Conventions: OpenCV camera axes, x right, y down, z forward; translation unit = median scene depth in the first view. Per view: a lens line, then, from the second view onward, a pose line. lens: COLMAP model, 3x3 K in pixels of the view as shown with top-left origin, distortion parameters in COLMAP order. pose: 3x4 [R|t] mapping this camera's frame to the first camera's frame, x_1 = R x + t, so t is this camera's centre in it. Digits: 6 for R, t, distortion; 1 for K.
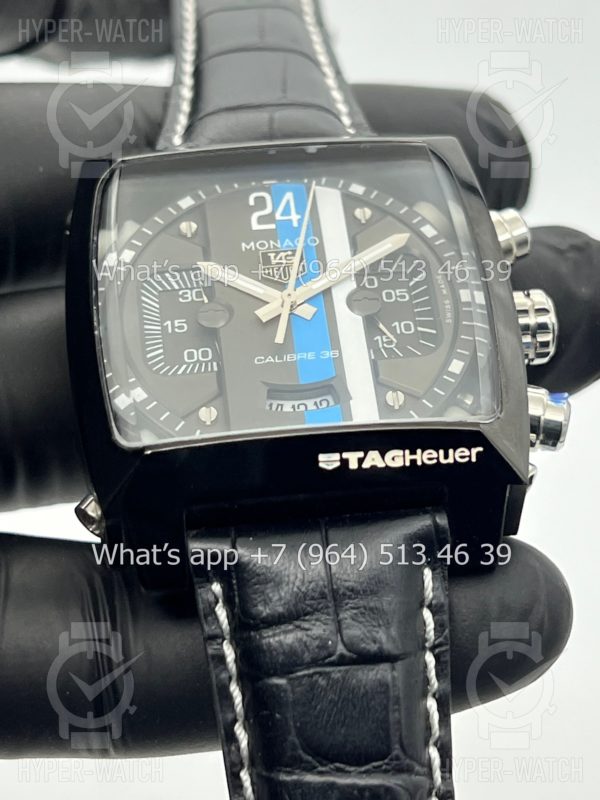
lens RADIAL K [[2041.8, 0, 296.5], [0, 2041.8, 401.2], [0, 0, 1]] dist [-0.531525, 0.000000]
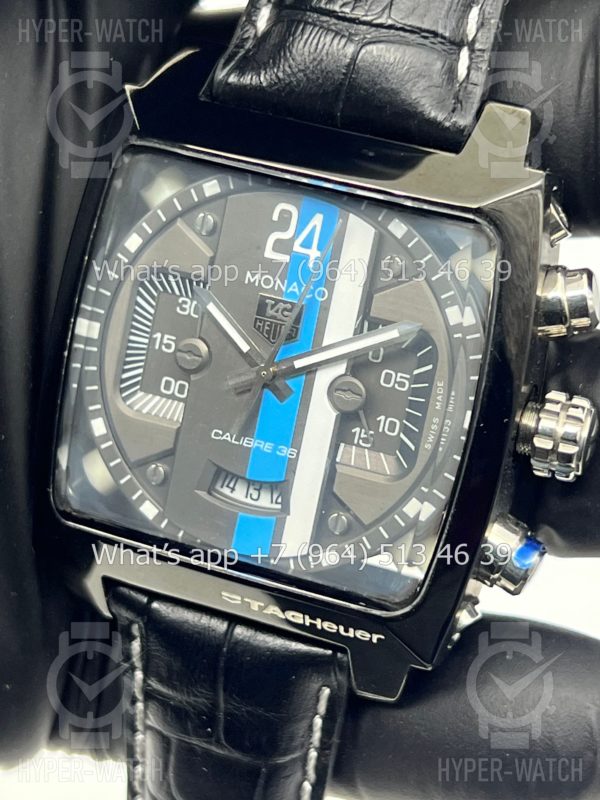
lens RADIAL K [[1902.9, 0, 276.5], [0, 1902.9, 398.4], [0, 0, 1]] dist [0.101098, 0.000000]
pose [[0.899143, 0.336986, -0.279253, 0.246422], [-0.059310, 0.726003, 0.685129, -0.636387], [0.433617, -0.599467, 0.672767, 0.428212]]
